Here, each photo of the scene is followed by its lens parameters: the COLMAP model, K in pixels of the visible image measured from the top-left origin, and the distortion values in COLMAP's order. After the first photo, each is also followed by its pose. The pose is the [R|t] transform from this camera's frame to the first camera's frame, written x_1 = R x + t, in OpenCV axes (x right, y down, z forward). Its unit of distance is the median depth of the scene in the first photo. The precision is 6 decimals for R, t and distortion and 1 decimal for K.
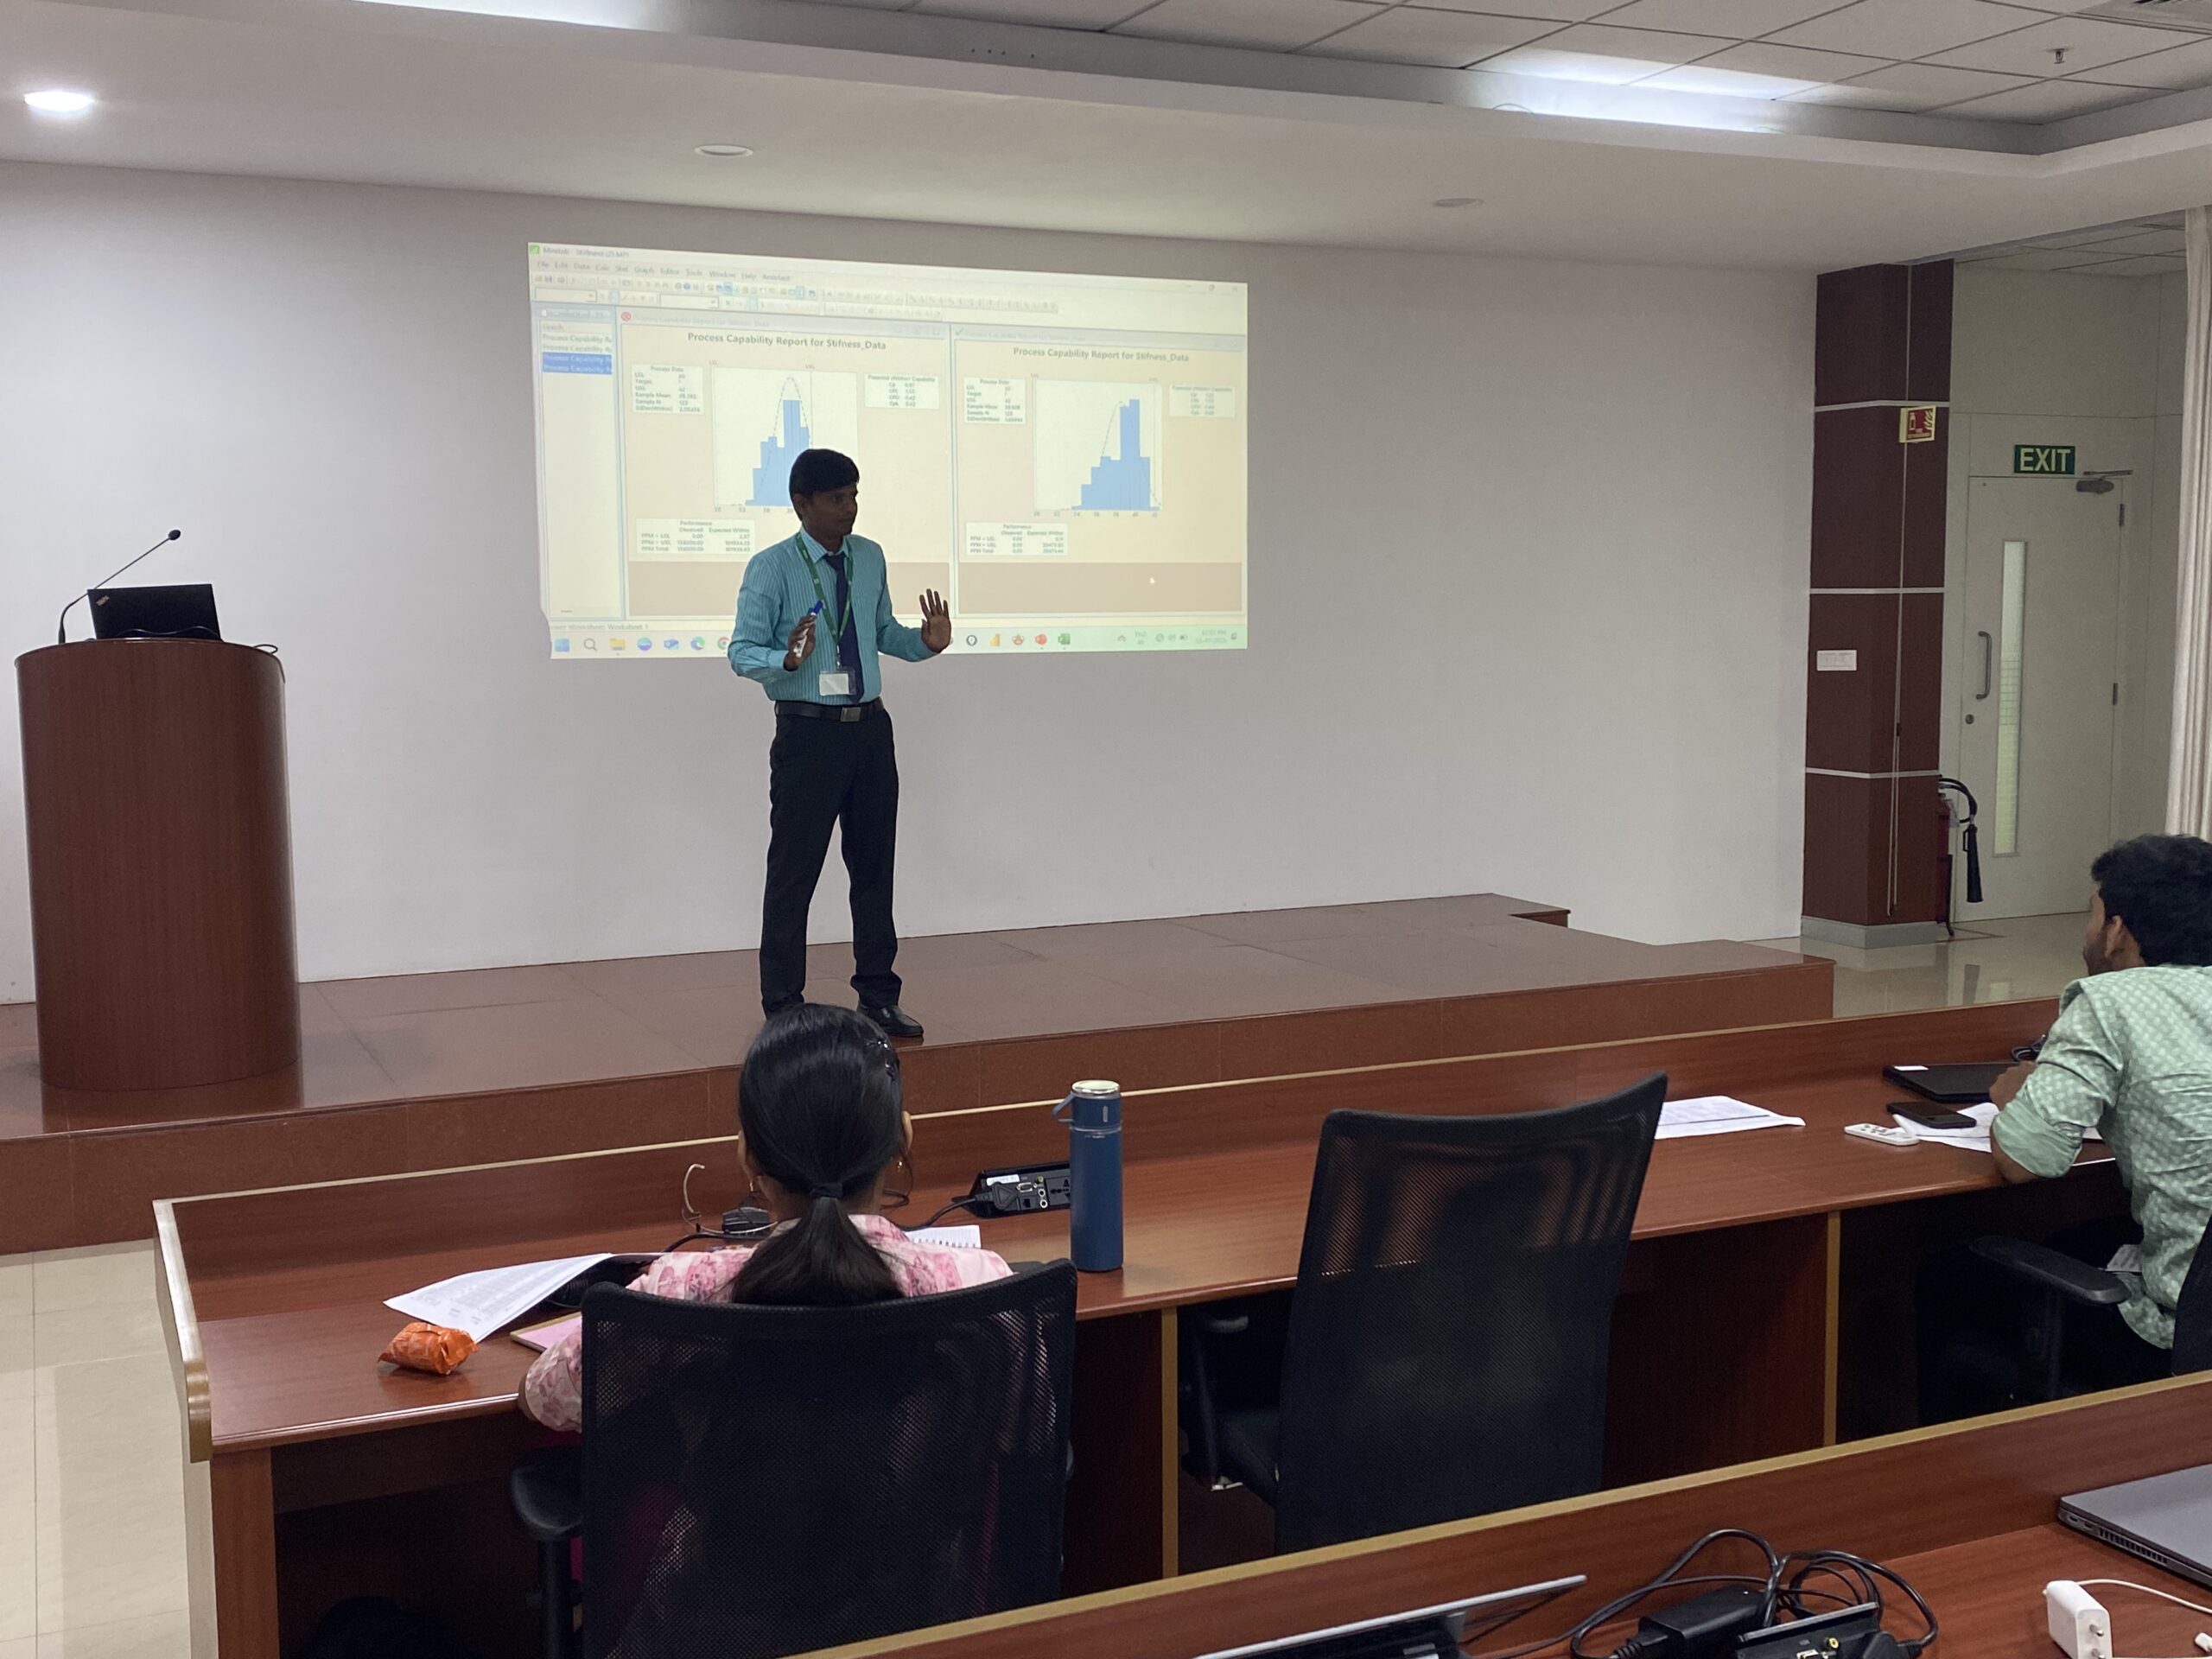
lens RADIAL K [[2316.3, 0, 1111.8], [0, 2316.3, 829.9], [0, 0, 1]] dist [0.035326, 0.000000]
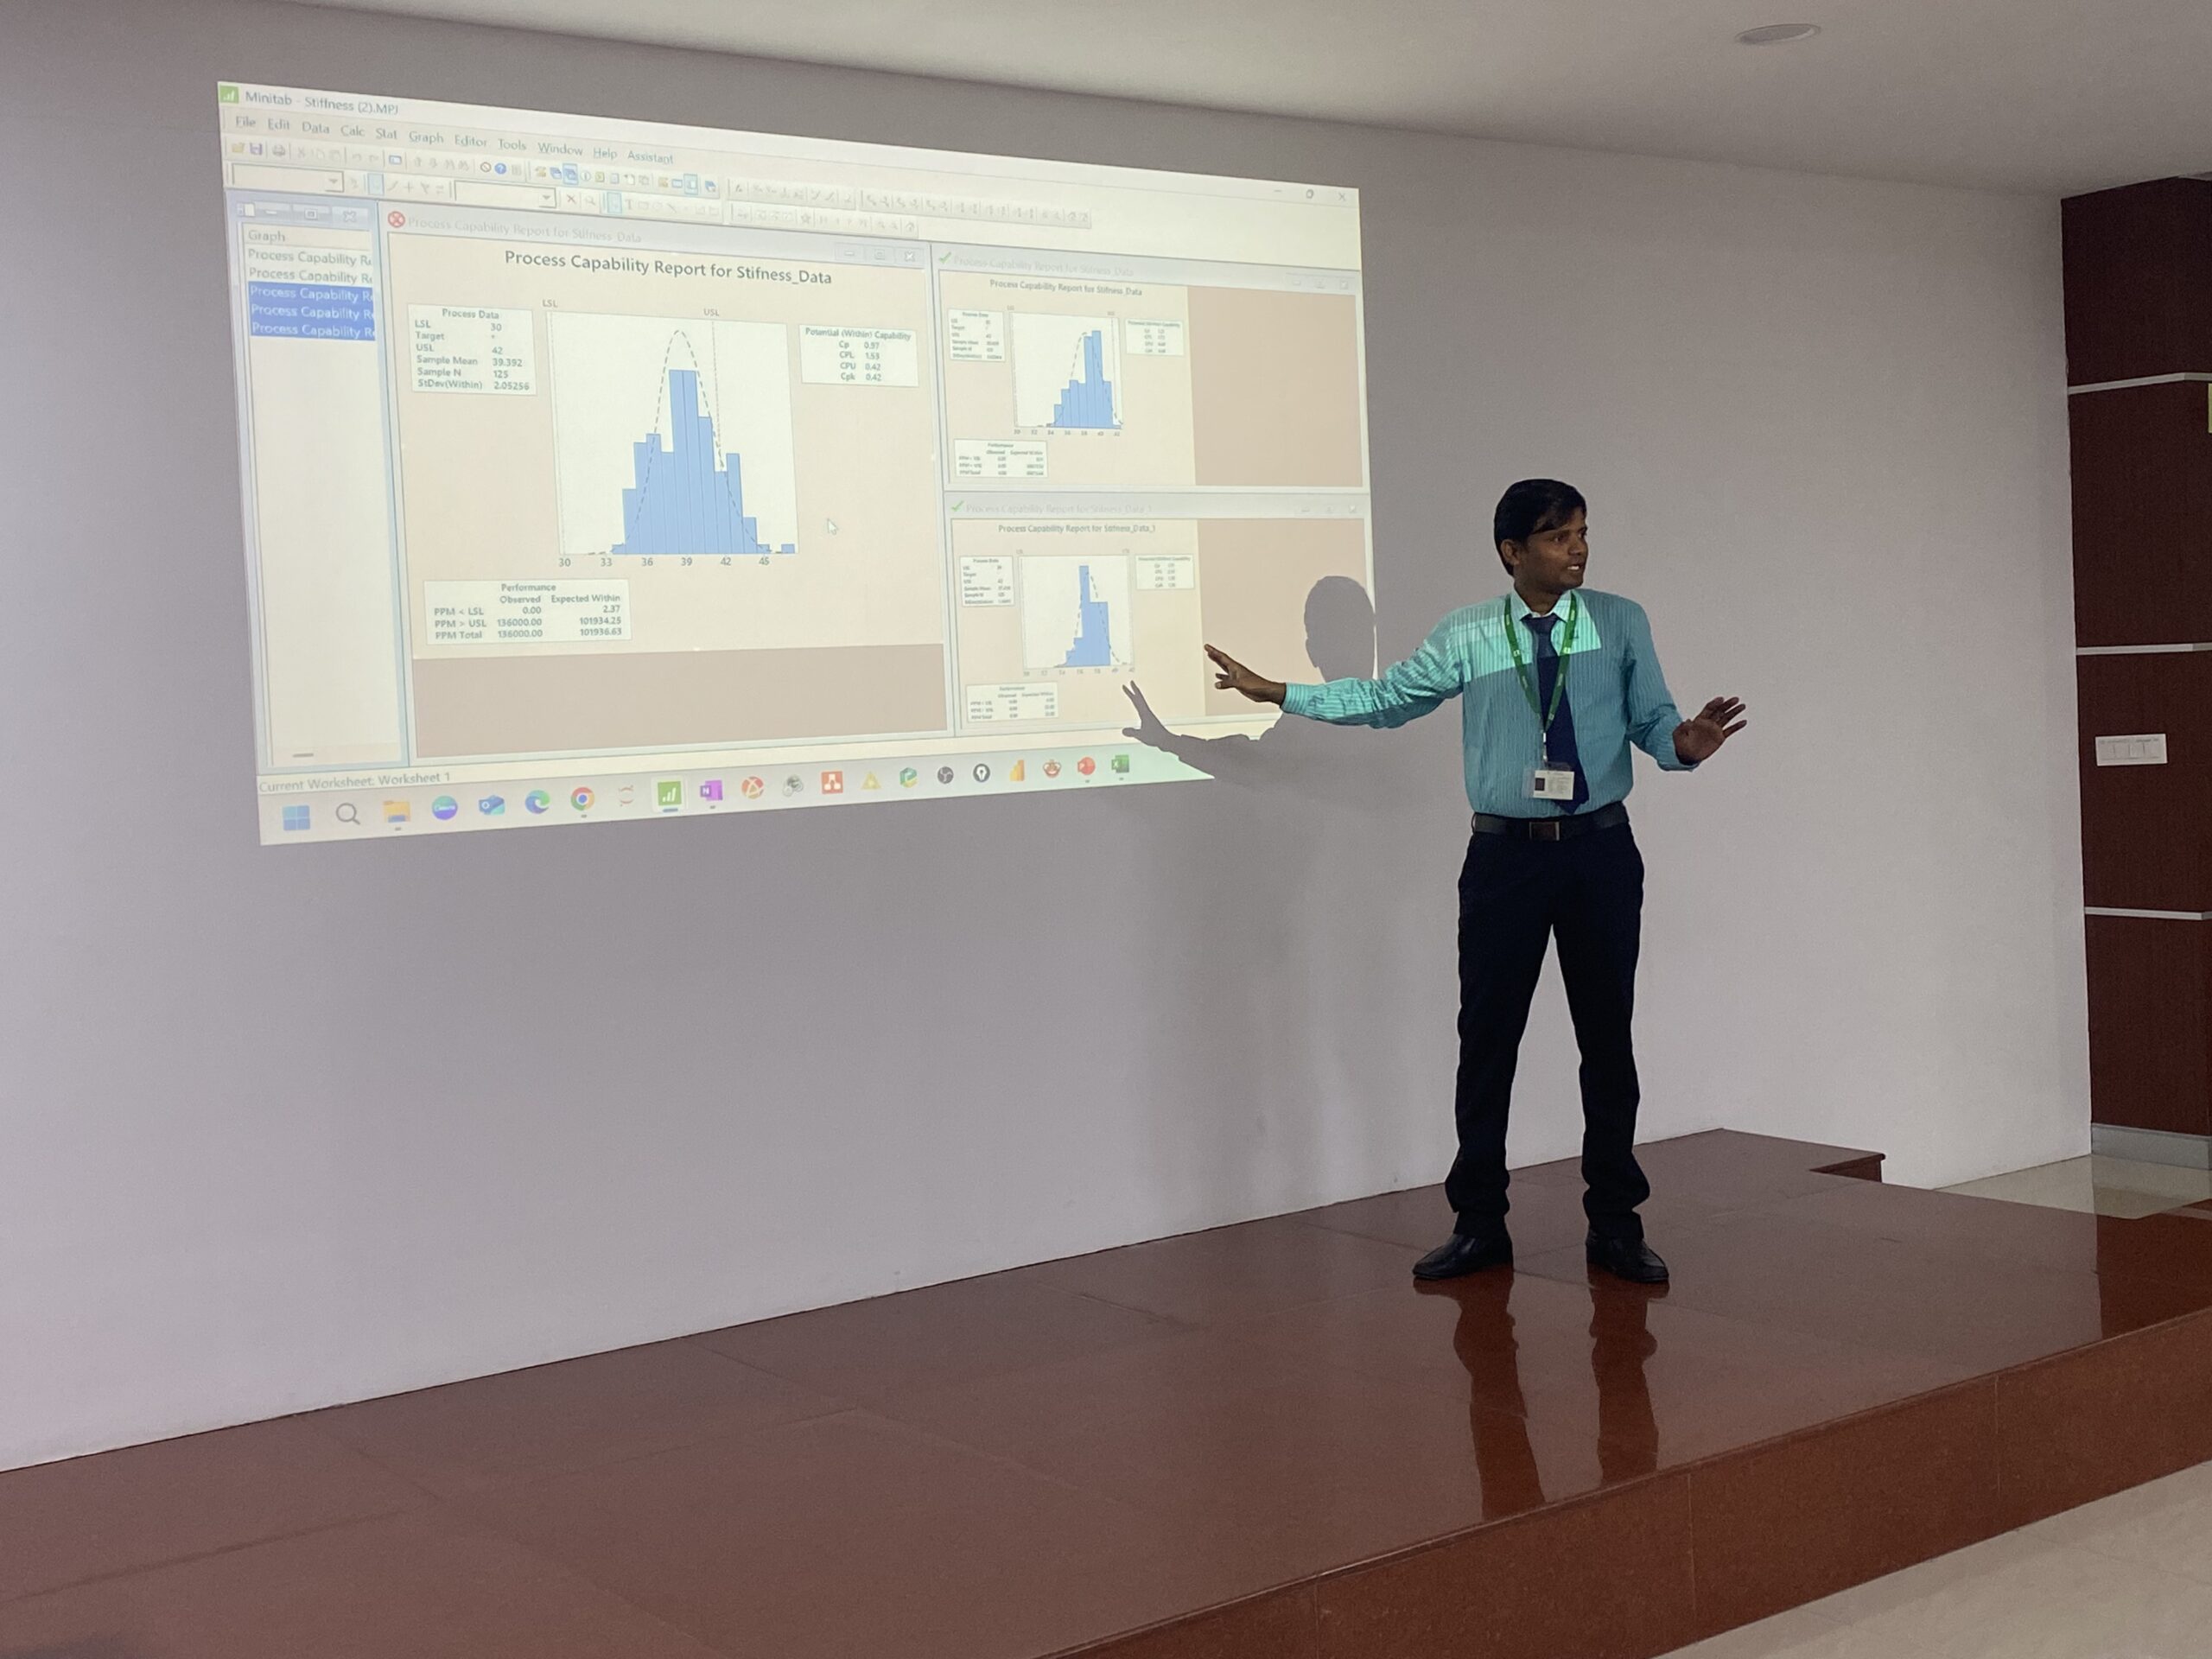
lens RADIAL K [[2657.0, 0, 1106.7], [0, 2657.0, 791.3], [0, 0, 1]] dist [0.024084, 0.000000]
pose [[0.983825, -0.044226, 0.173585, -0.140768], [0.055950, 0.996429, -0.063237, -0.031640], [-0.170169, 0.071926, 0.982786, 0.316908]]
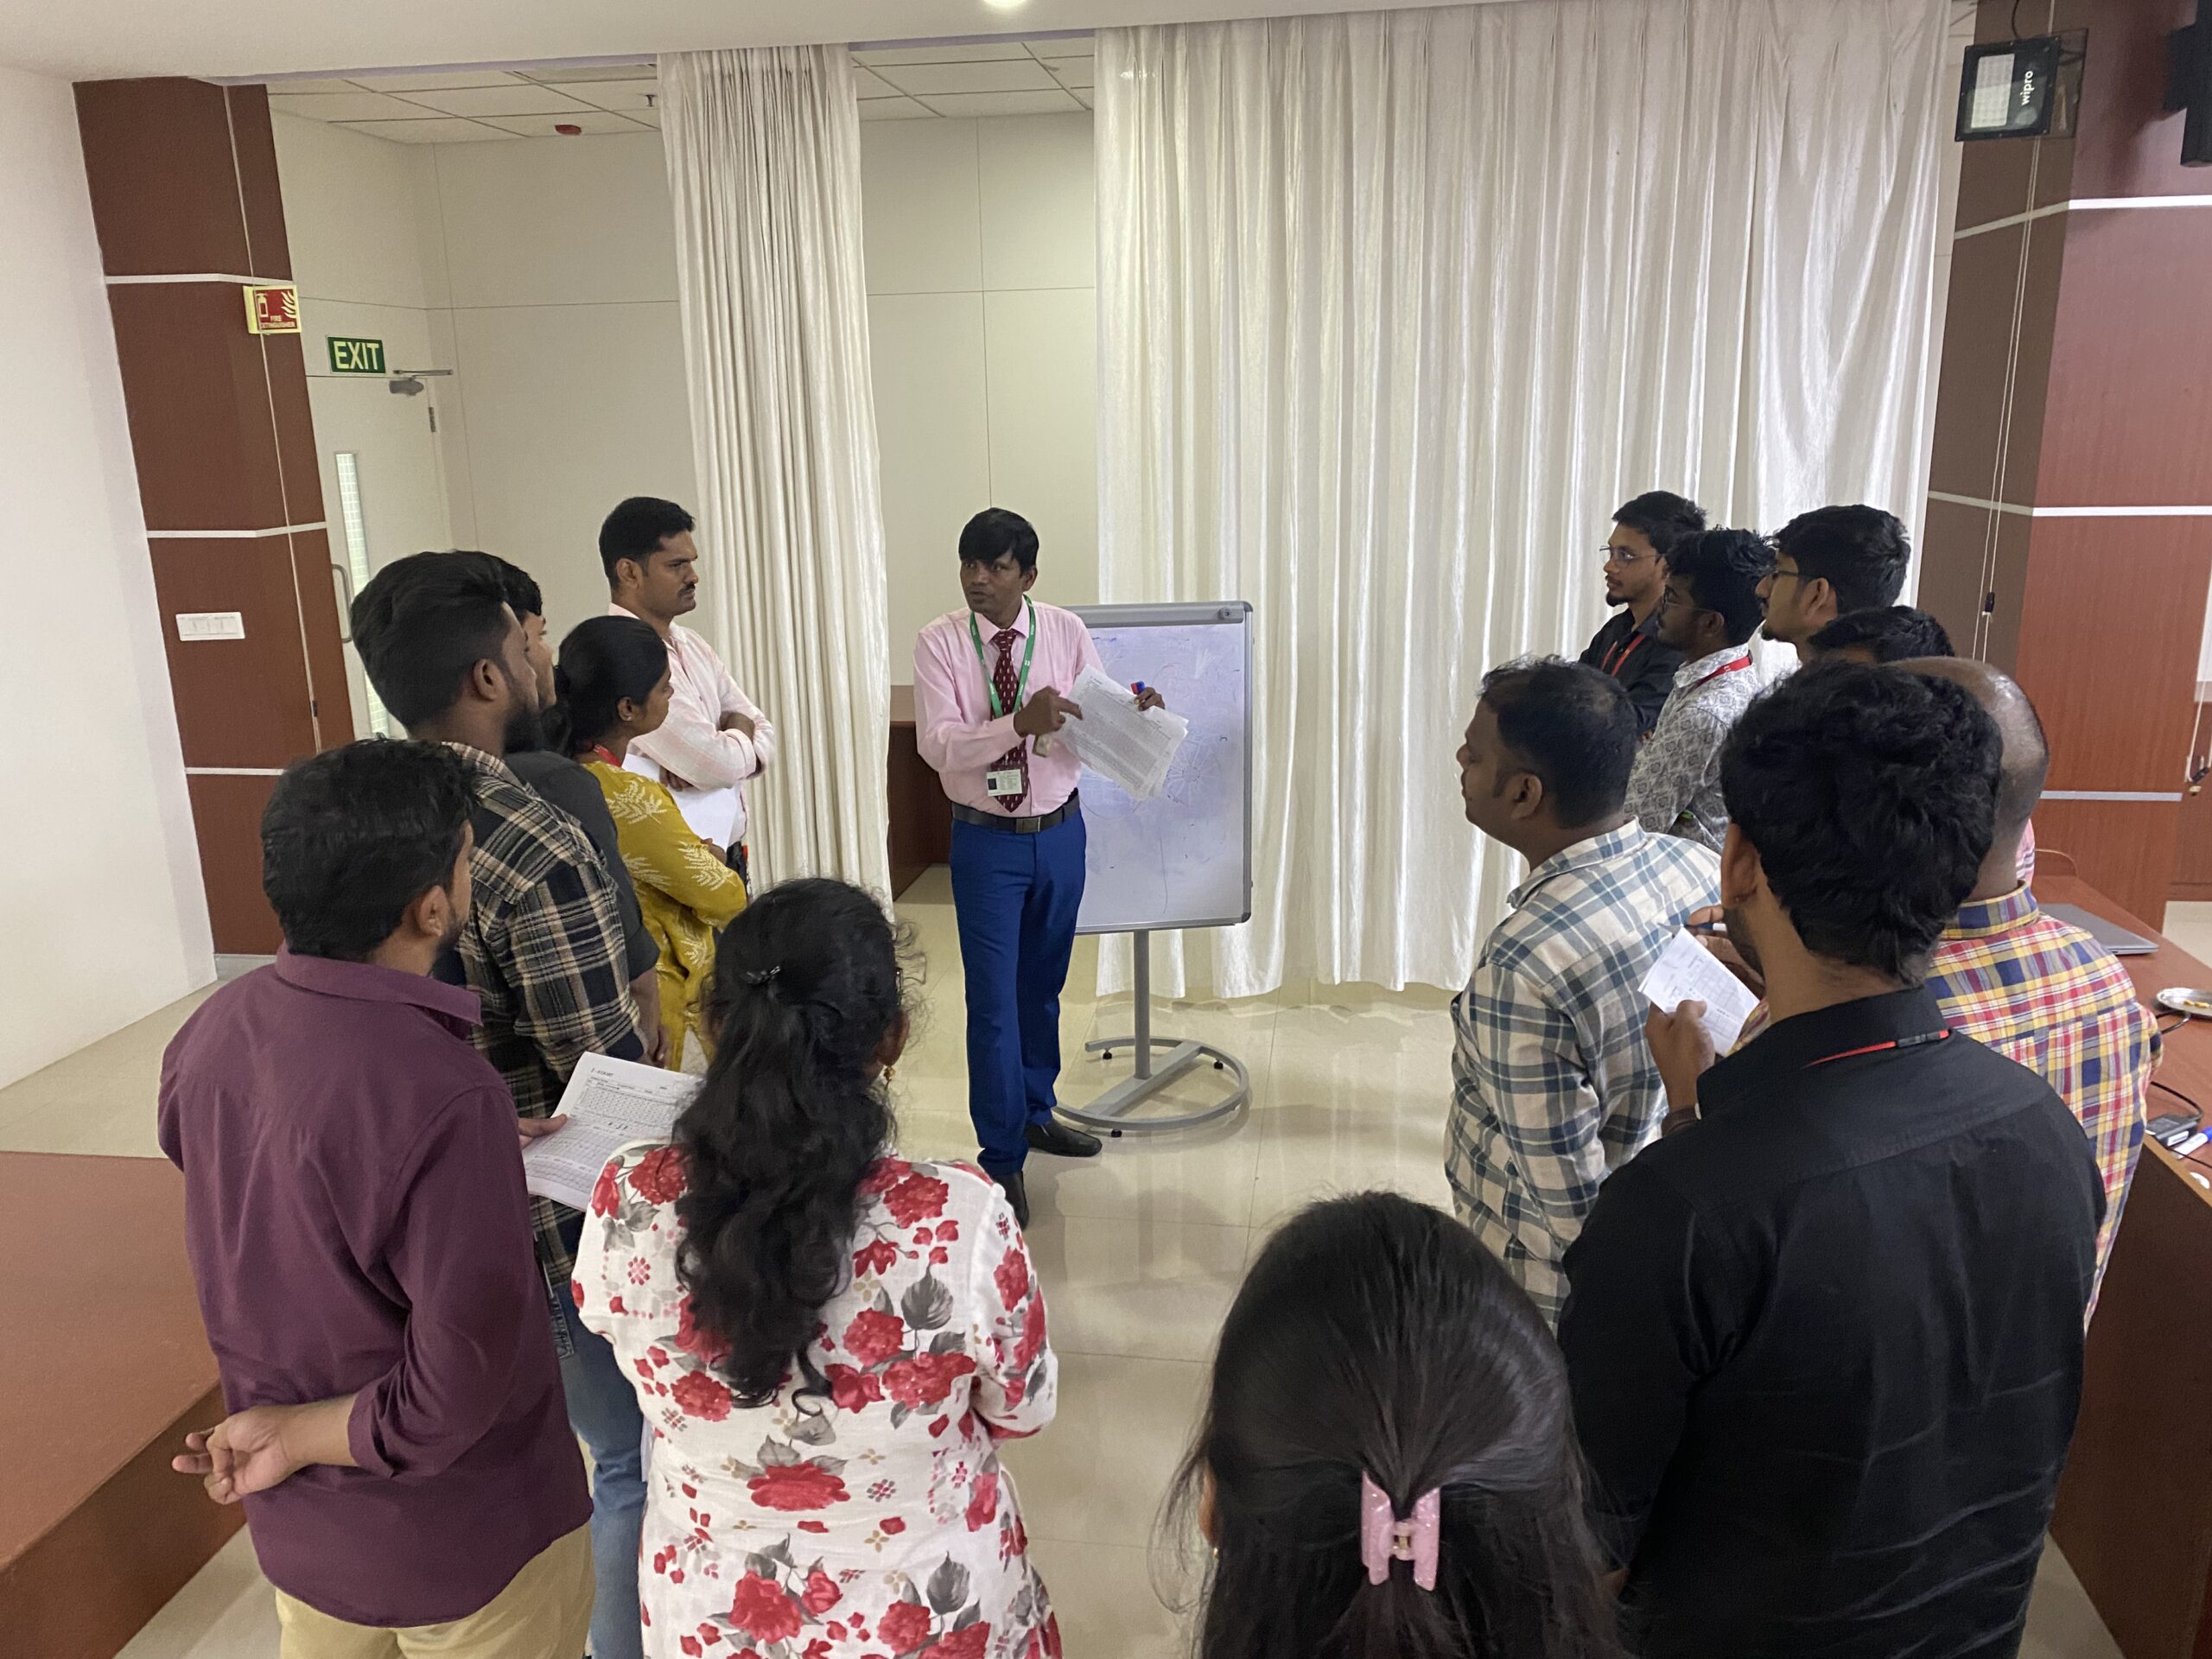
lens RADIAL K [[1696.4, 0, 1093.6], [0, 1696.4, 839.6], [0, 0, 1]] dist [0.022610, -0.022676]
pose [[0.544889, -0.214394, 0.810637, 0.004242], [0.102196, 0.976533, 0.189576, -0.092358], [-0.832257, -0.020454, 0.554012, 0.515574]]
